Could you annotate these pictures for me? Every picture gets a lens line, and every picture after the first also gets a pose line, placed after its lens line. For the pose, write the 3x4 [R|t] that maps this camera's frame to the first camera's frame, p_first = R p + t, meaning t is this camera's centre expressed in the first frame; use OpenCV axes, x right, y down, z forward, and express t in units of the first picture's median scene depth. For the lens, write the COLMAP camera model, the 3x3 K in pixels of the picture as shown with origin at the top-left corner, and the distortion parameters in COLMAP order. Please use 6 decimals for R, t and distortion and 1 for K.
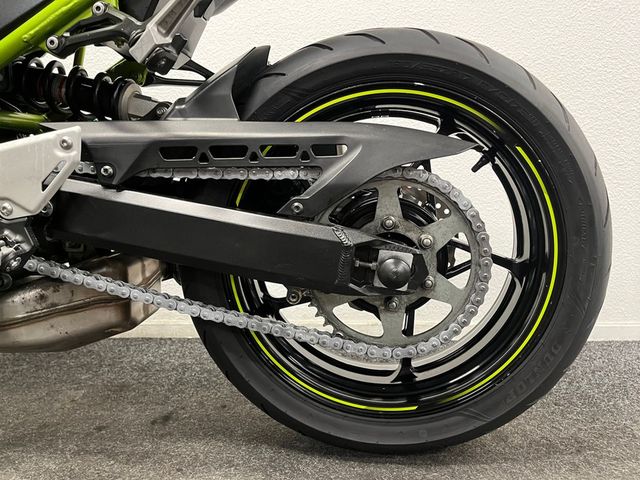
lens RADIAL K [[484.2, 0, 320.0], [0, 484.2, 240.0], [0, 0, 1]] dist [0.075110, -0.098765]
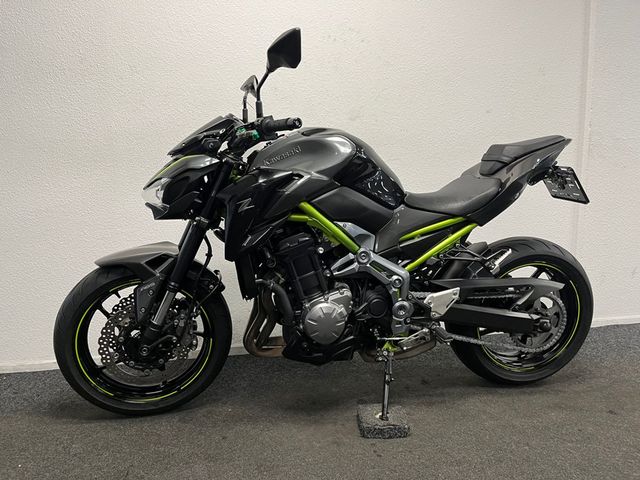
lens RADIAL K [[484.2, 0, 320.0], [0, 484.2, 240.0], [0, 0, 1]] dist [0.075110, -0.098765]
pose [[0.970262, -0.031130, 0.240046, -1.918894], [0.021306, 0.998830, 0.043413, -0.629541], [-0.241117, -0.037008, 0.969790, -1.664112]]
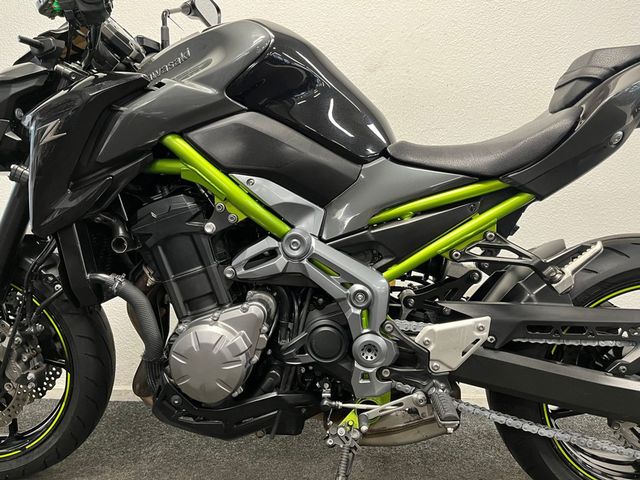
lens RADIAL K [[484.2, 0, 320.0], [0, 484.2, 240.0], [0, 0, 1]] dist [0.075110, -0.098765]
pose [[0.999774, 0.017484, -0.012069, -0.909807], [-0.018011, 0.998823, -0.045031, -0.355176], [0.011267, 0.045238, 0.998913, -0.531156]]
